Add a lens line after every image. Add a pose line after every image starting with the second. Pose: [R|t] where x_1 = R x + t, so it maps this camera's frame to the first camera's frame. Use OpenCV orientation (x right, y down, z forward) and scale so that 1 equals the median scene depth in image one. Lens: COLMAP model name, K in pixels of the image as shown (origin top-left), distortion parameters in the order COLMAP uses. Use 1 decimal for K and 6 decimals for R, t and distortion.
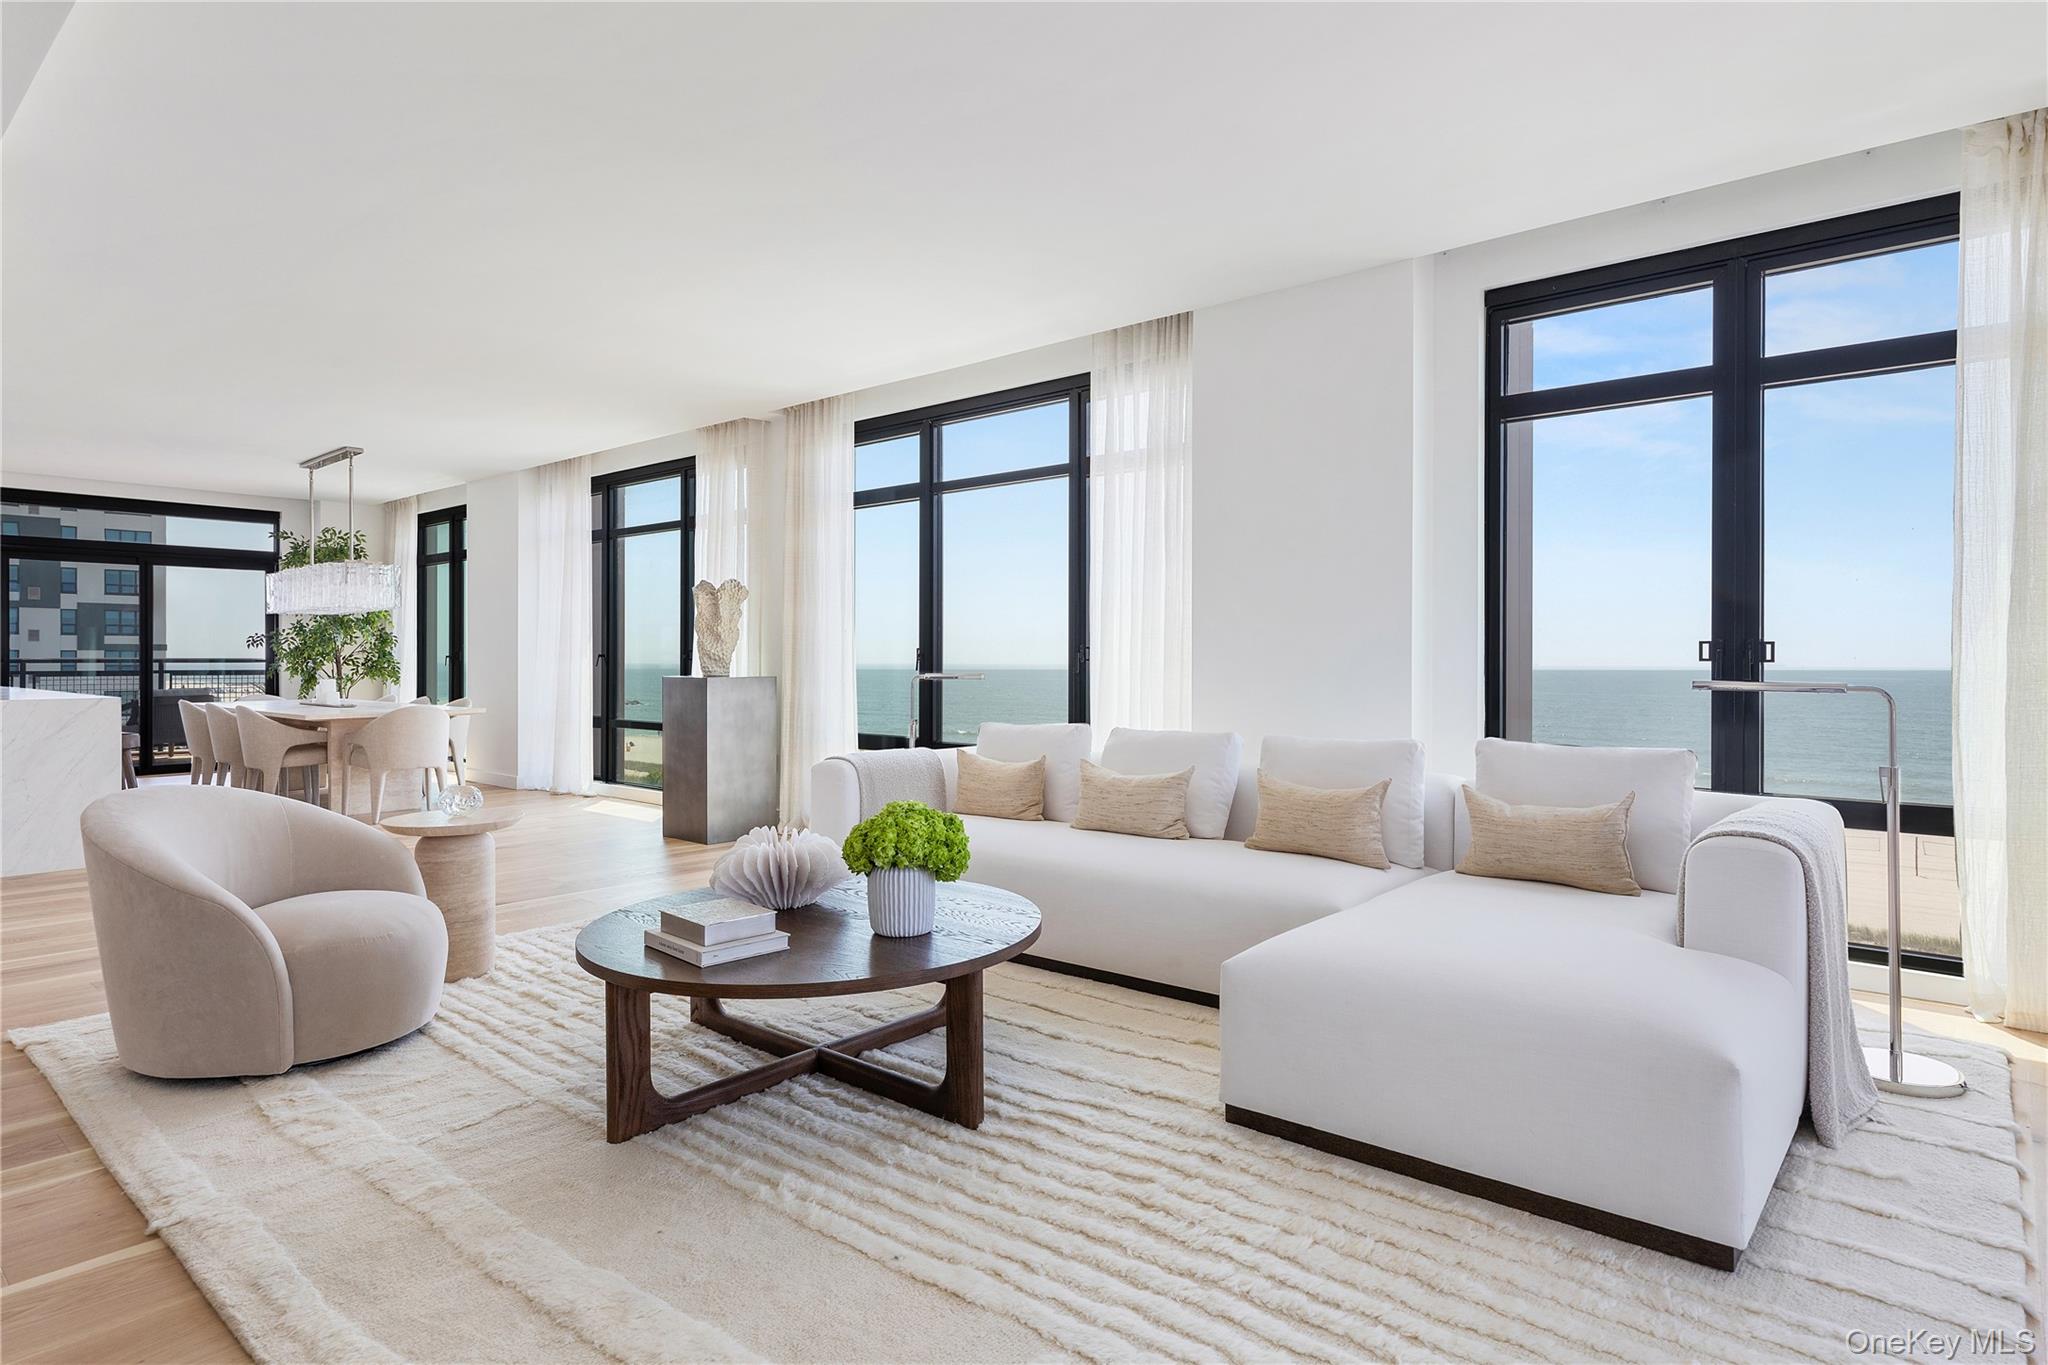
lens RADIAL K [[1122.3, 0, 1024.6], [0, 1122.3, 655.4], [0, 0, 1]] dist [0.001390, 0.000183]
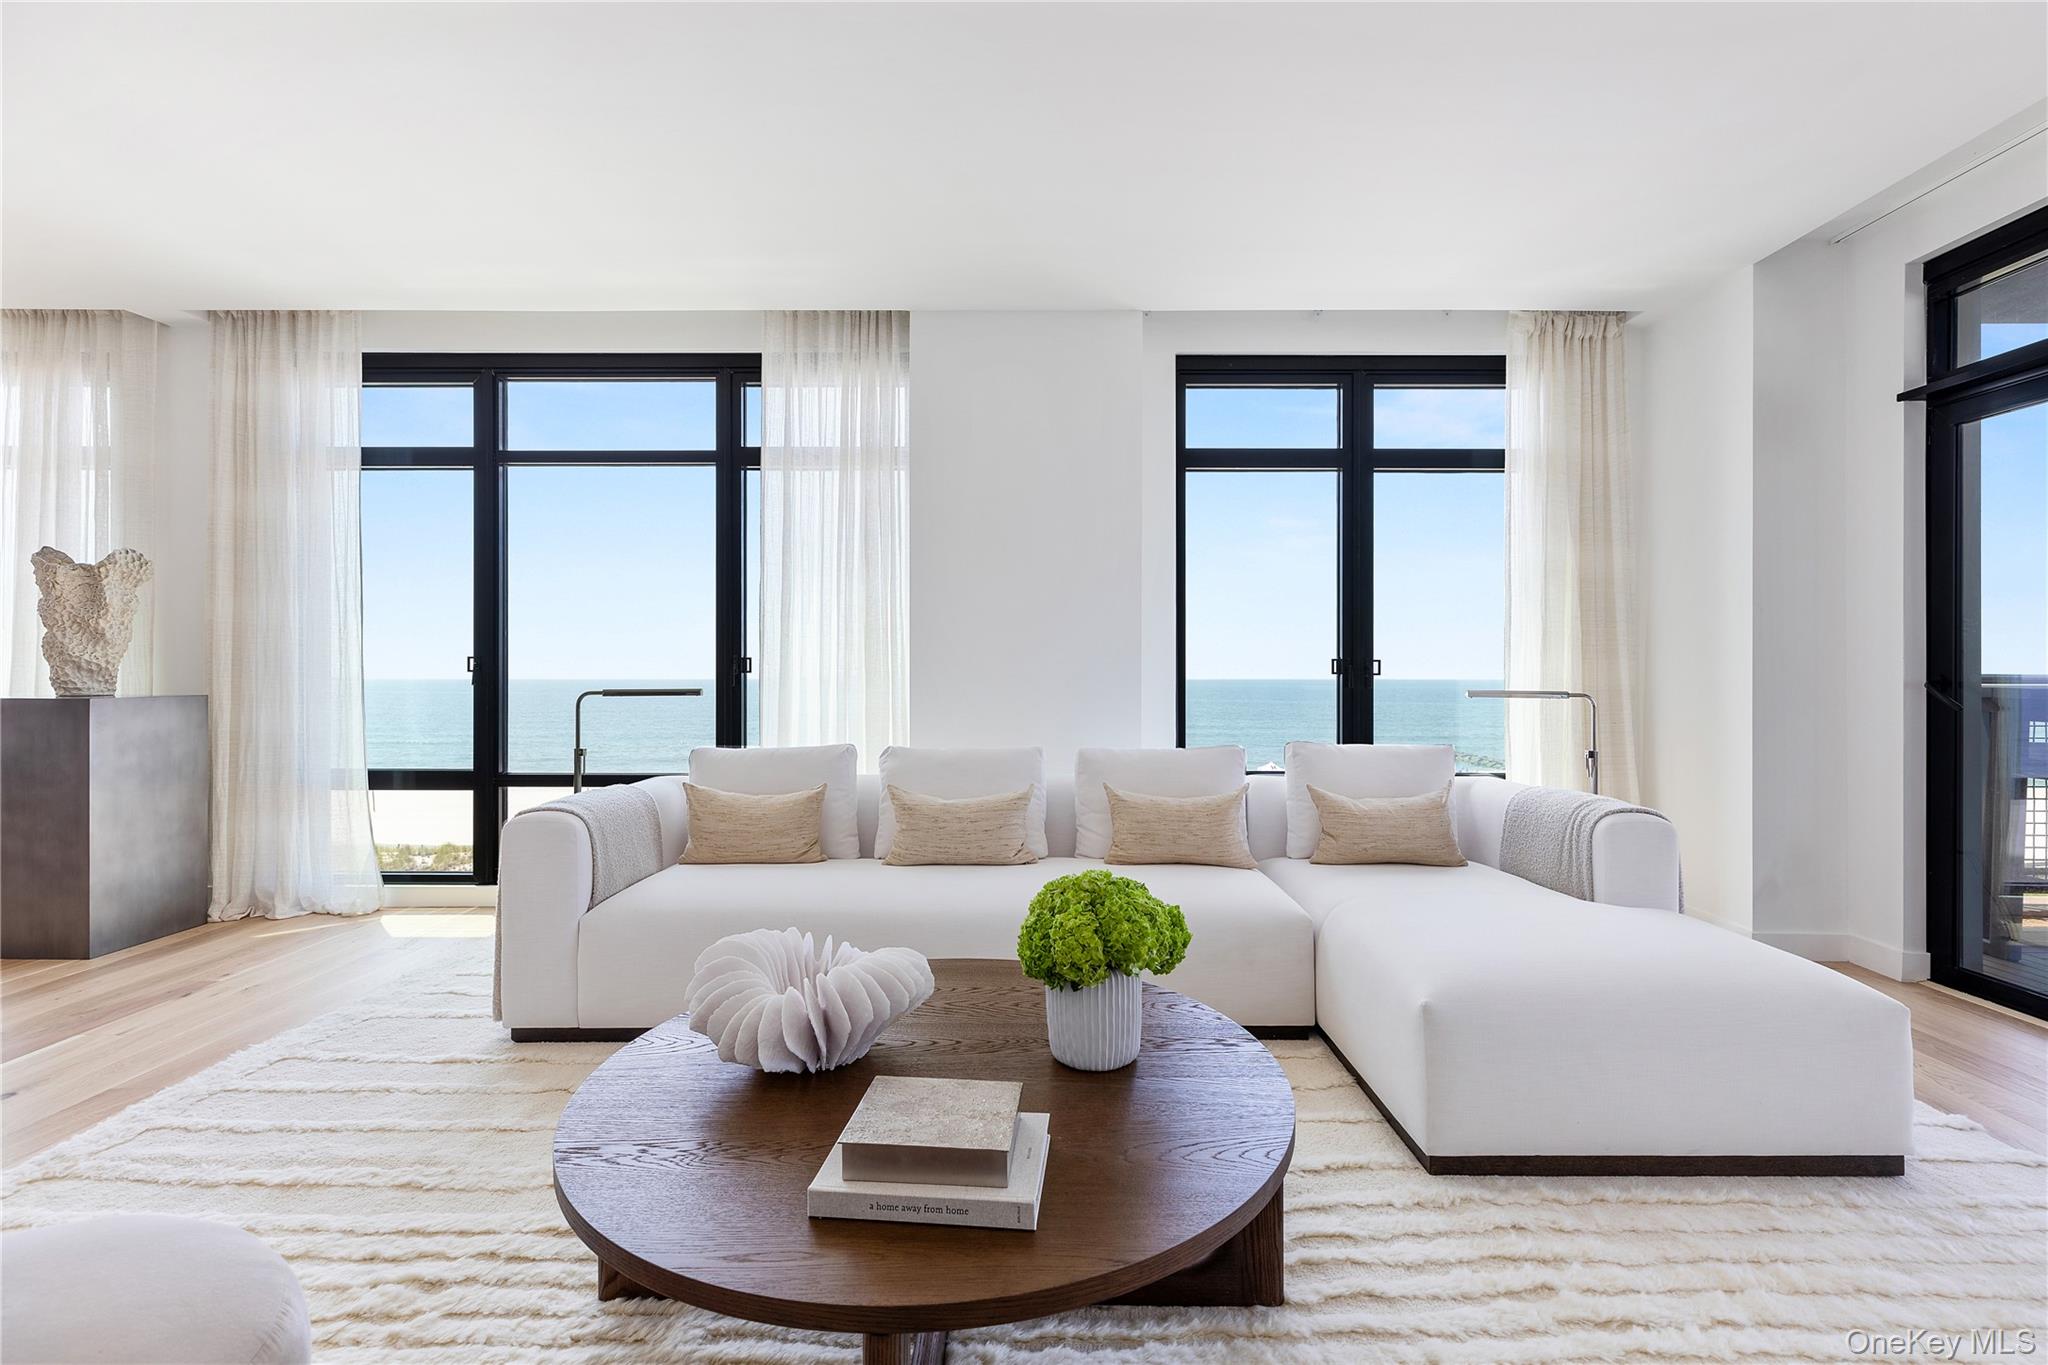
lens RADIAL K [[926.3, 0, 1021.9], [0, 926.3, 672.2], [0, 0, 1]] dist [0.004499, 0.000452]
pose [[0.760661, 0.002175, 0.649146, -0.223597], [-0.004897, 0.999985, 0.002388, 0.000957], [-0.649131, -0.004995, 0.760660, 0.250629]]
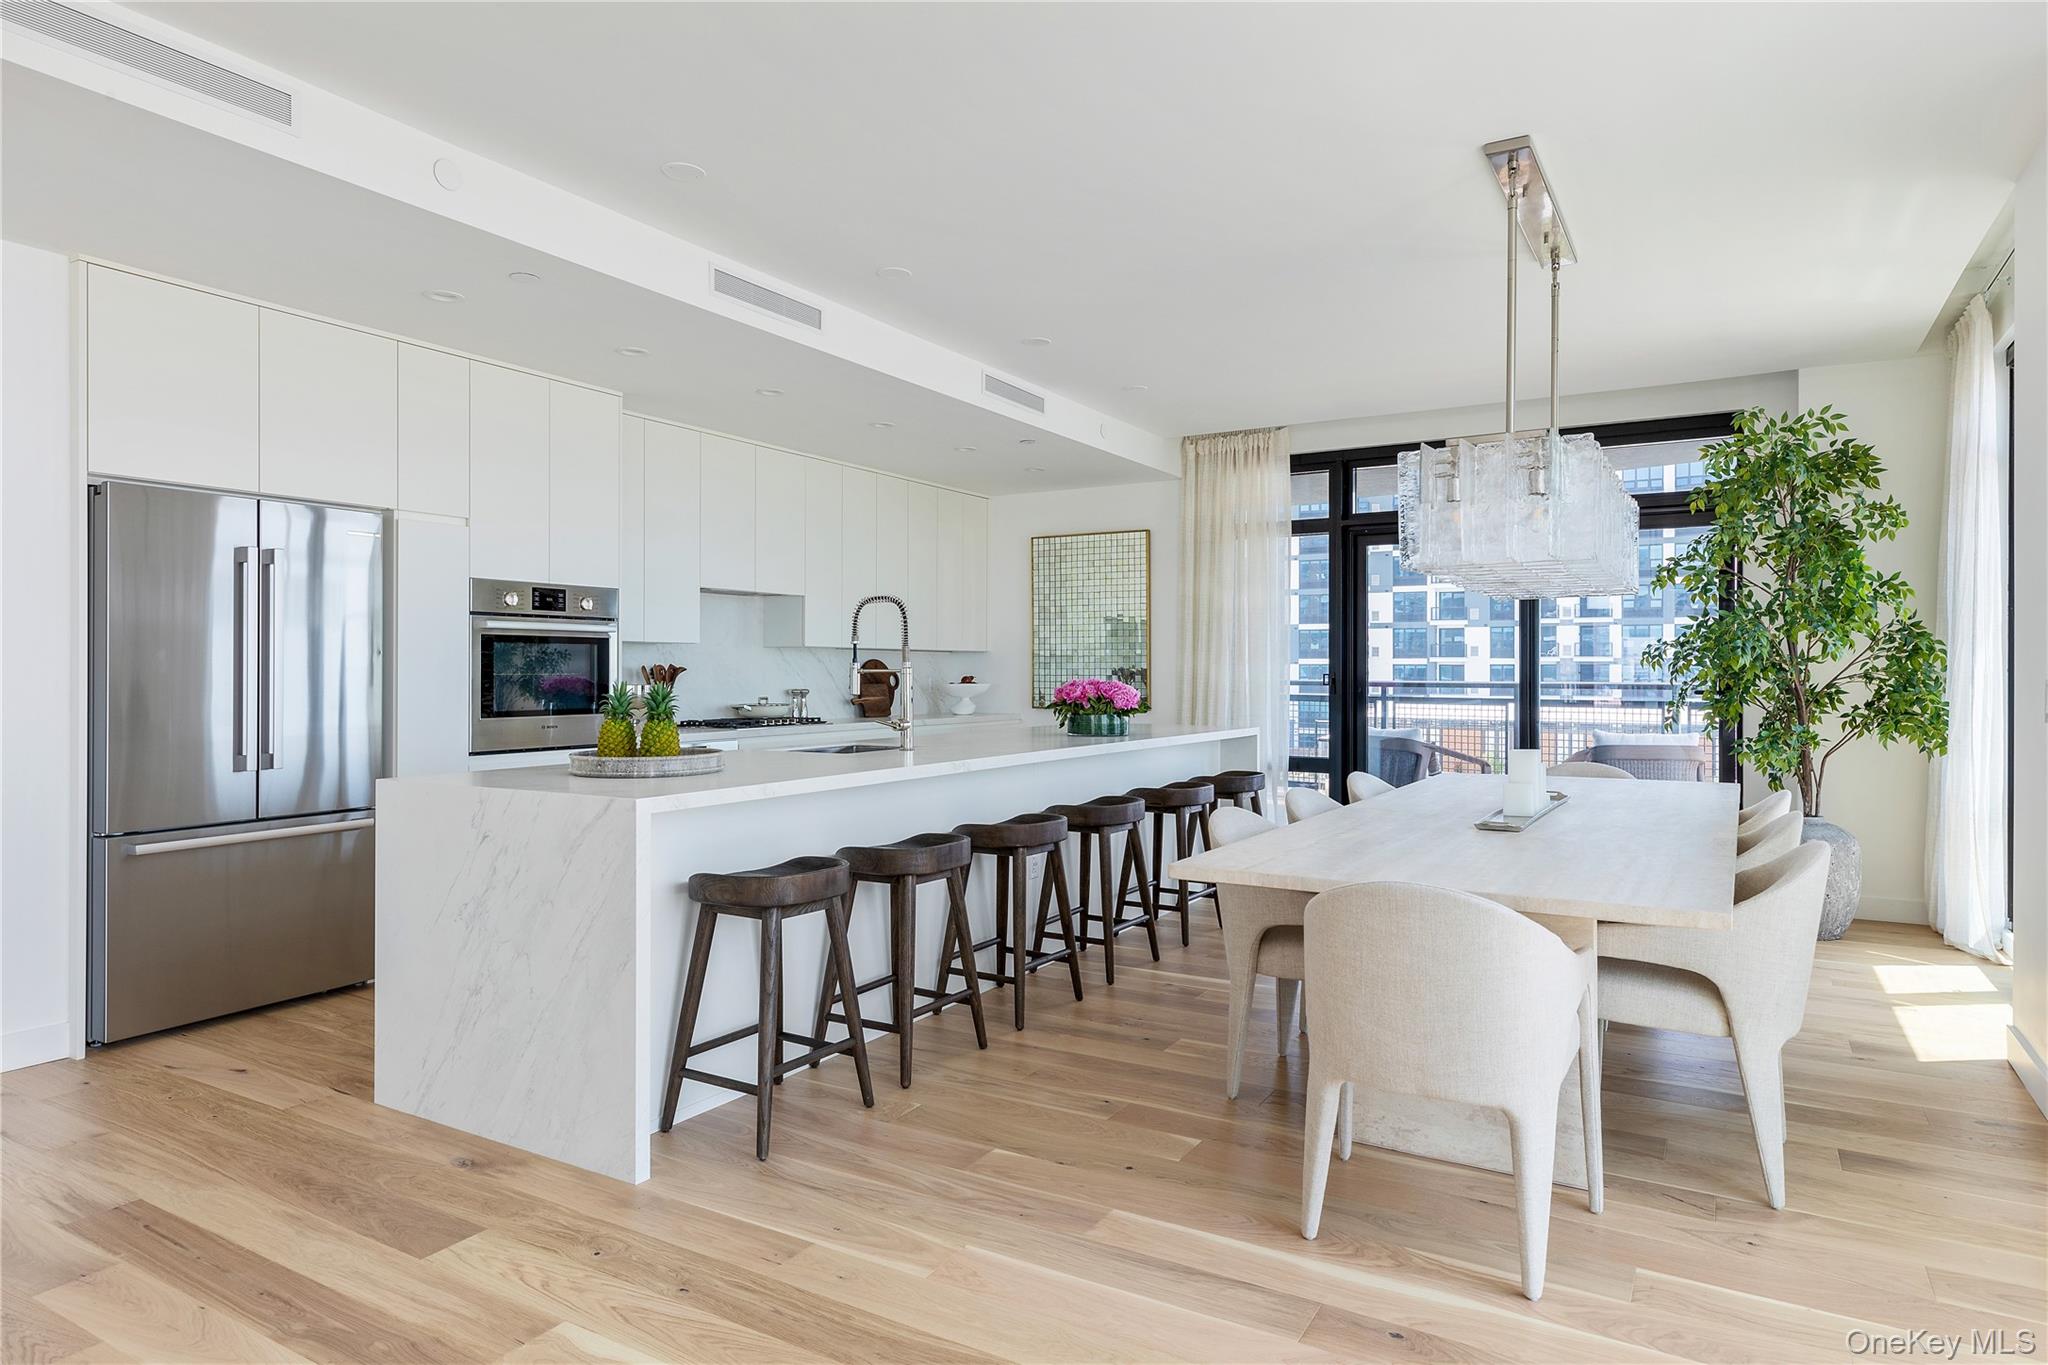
lens RADIAL K [[1202.0, 0, 1030.0], [0, 1202.0, 672.3], [0, 0, 1]] dist [0.019079, -0.001772]
pose [[0.186981, 0.000552, -0.982363, -0.219755], [0.002258, 0.999997, 0.000992, -0.008099], [0.982361, -0.002404, 0.186979, 0.735811]]
